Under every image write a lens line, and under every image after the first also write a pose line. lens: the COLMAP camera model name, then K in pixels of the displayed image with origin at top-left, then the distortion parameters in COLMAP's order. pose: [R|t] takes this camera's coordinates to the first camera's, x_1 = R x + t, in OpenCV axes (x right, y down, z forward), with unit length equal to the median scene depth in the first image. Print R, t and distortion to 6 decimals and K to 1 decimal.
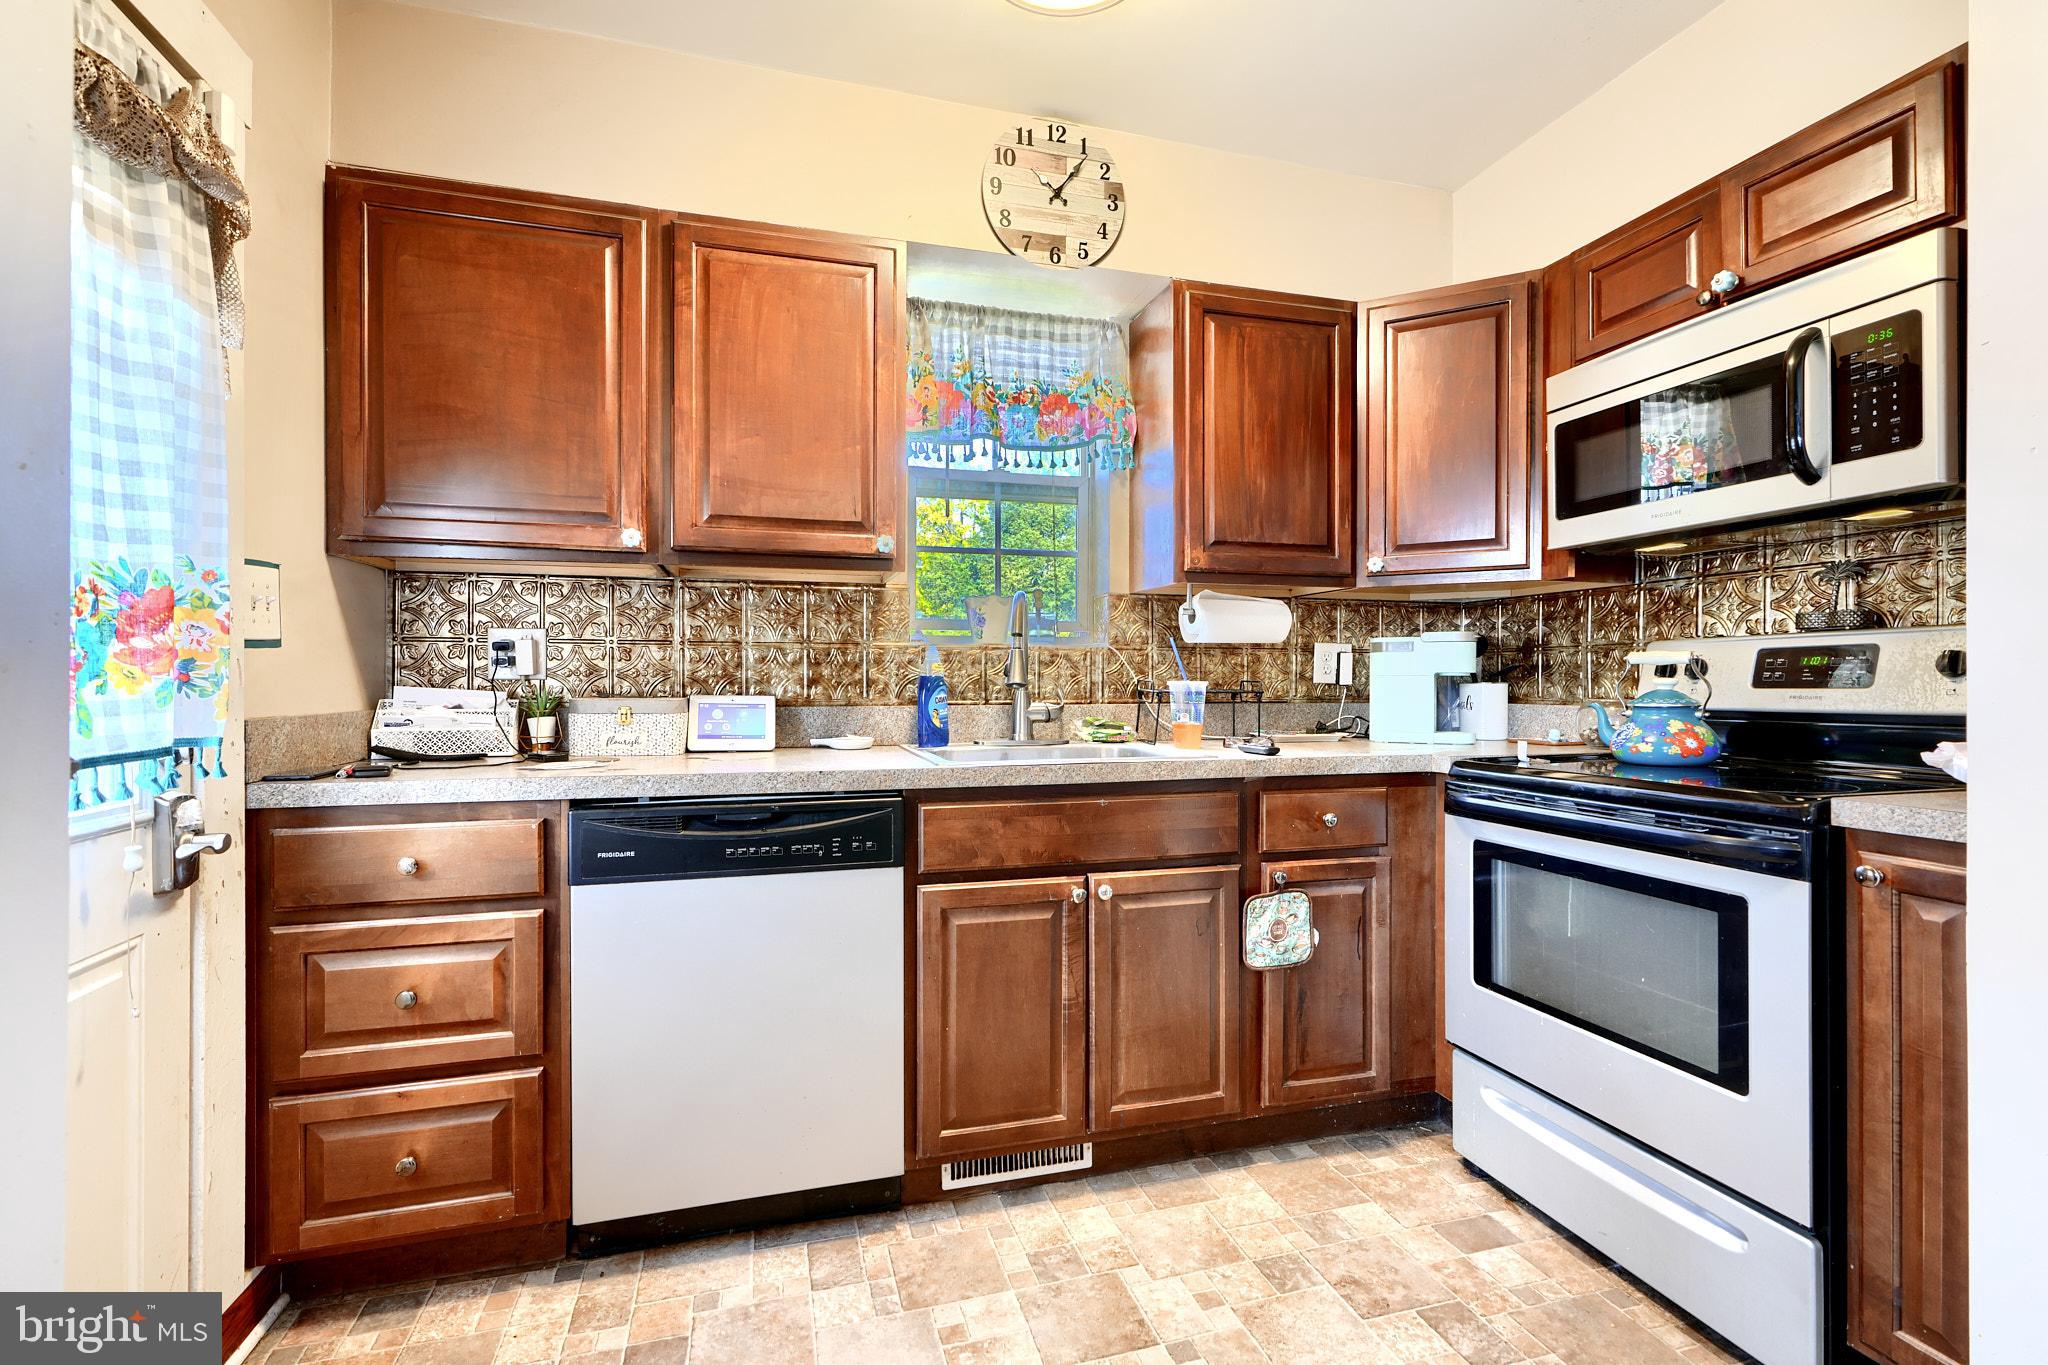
lens RADIAL K [[912.2, 0, 1024.0], [0, 912.2, 682.5], [0, 0, 1]] dist [0.001231, 0.000199]
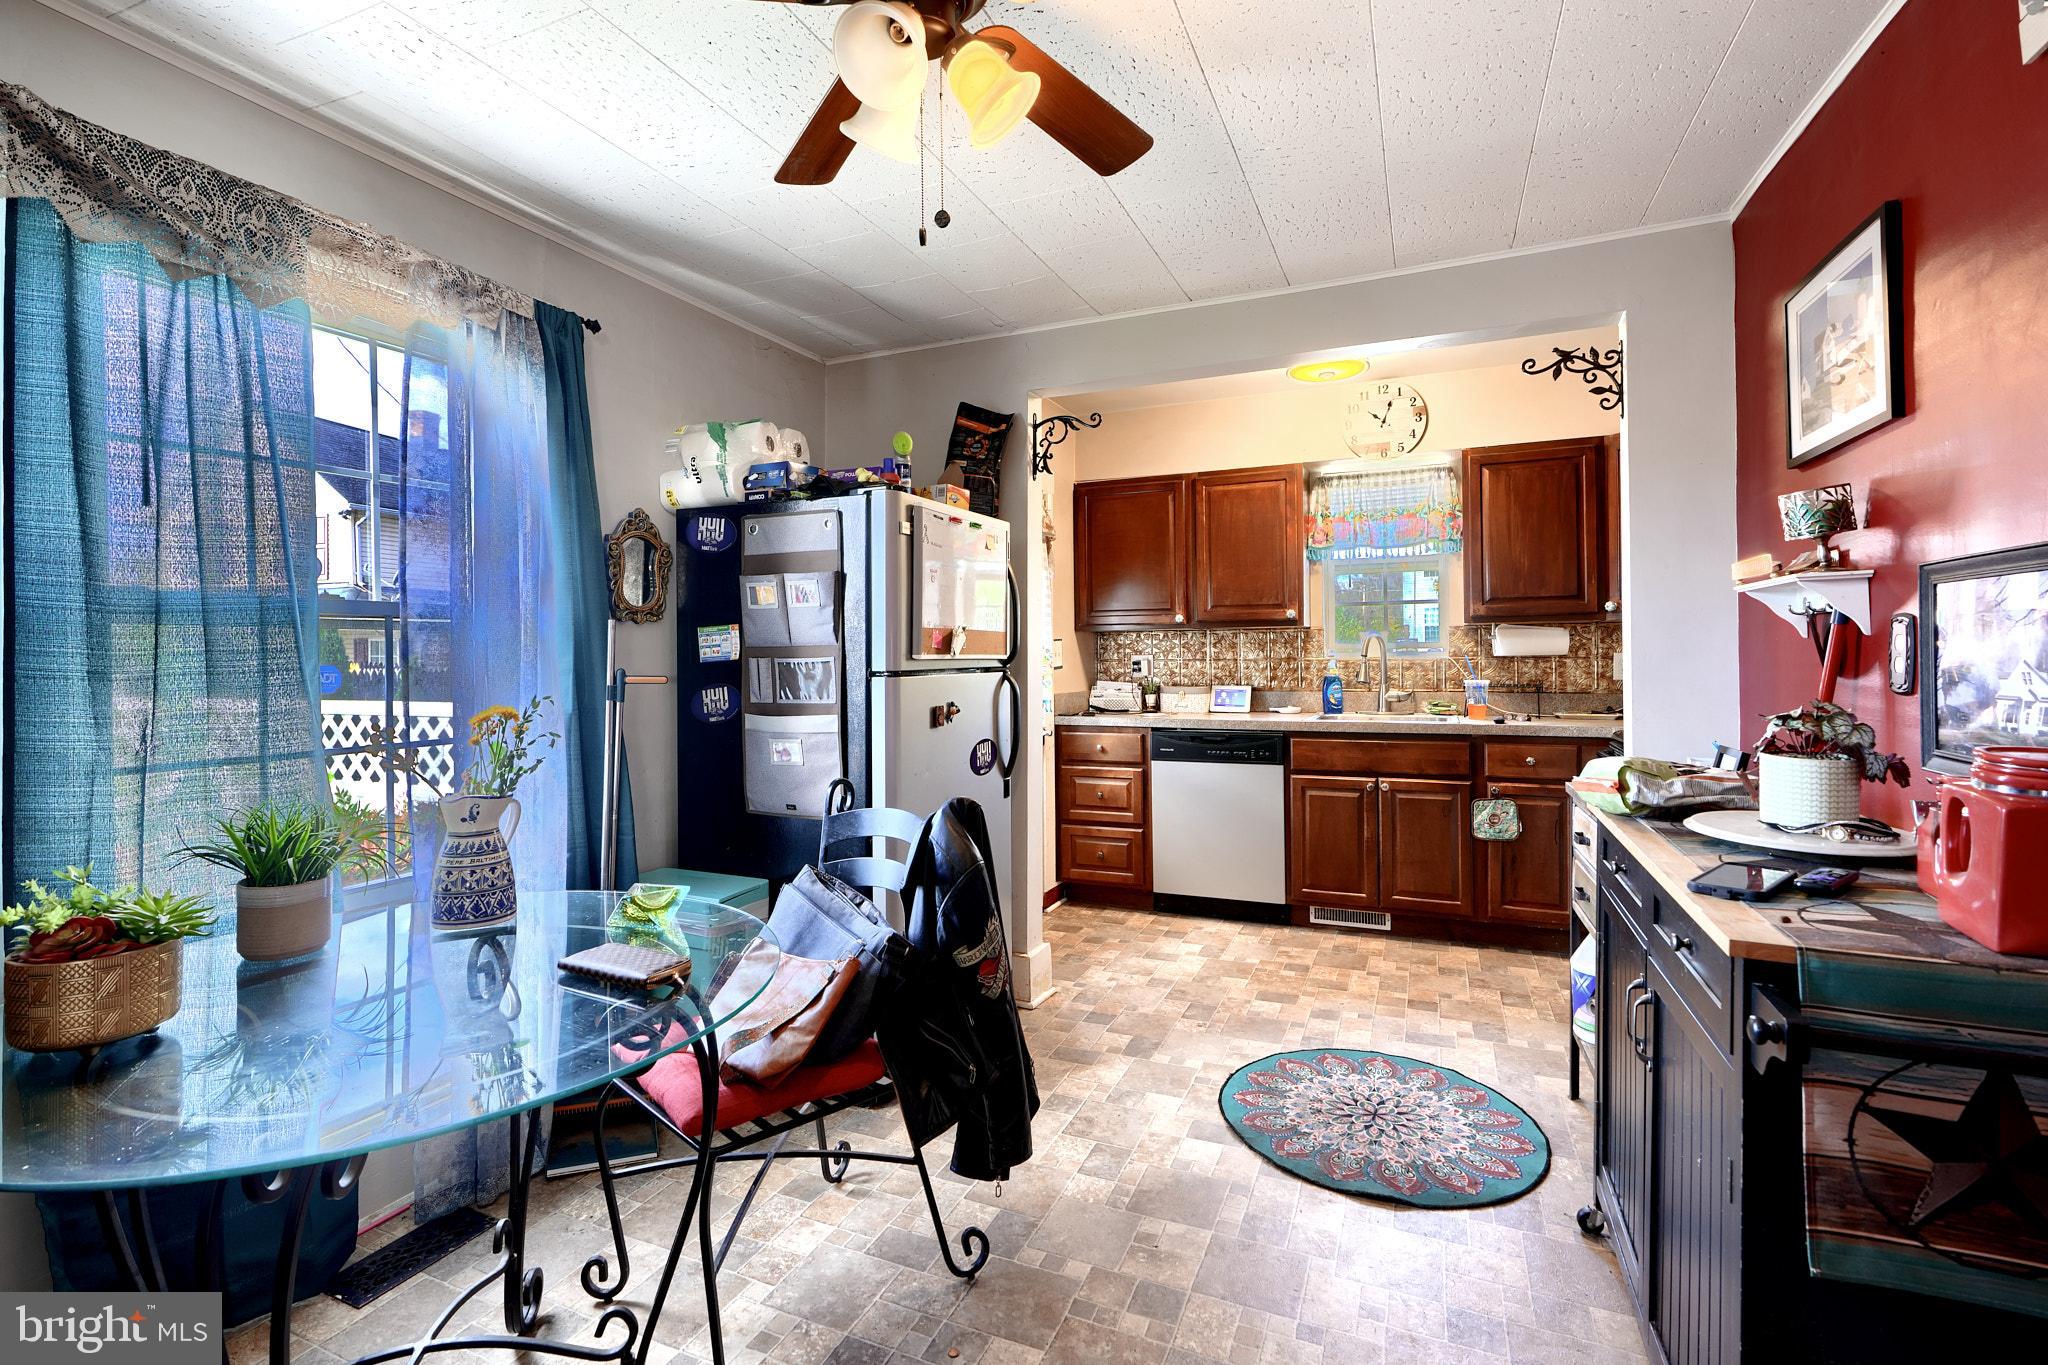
lens RADIAL K [[930.1, 0, 1024.0], [0, 930.1, 682.5], [0, 0, 1]] dist [0.000154, -0.000095]
pose [[0.764783, 0.010837, -0.644197, 0.751114], [0.008161, 0.999615, 0.026505, -0.057984], [0.644237, -0.025528, 0.764400, -1.012168]]
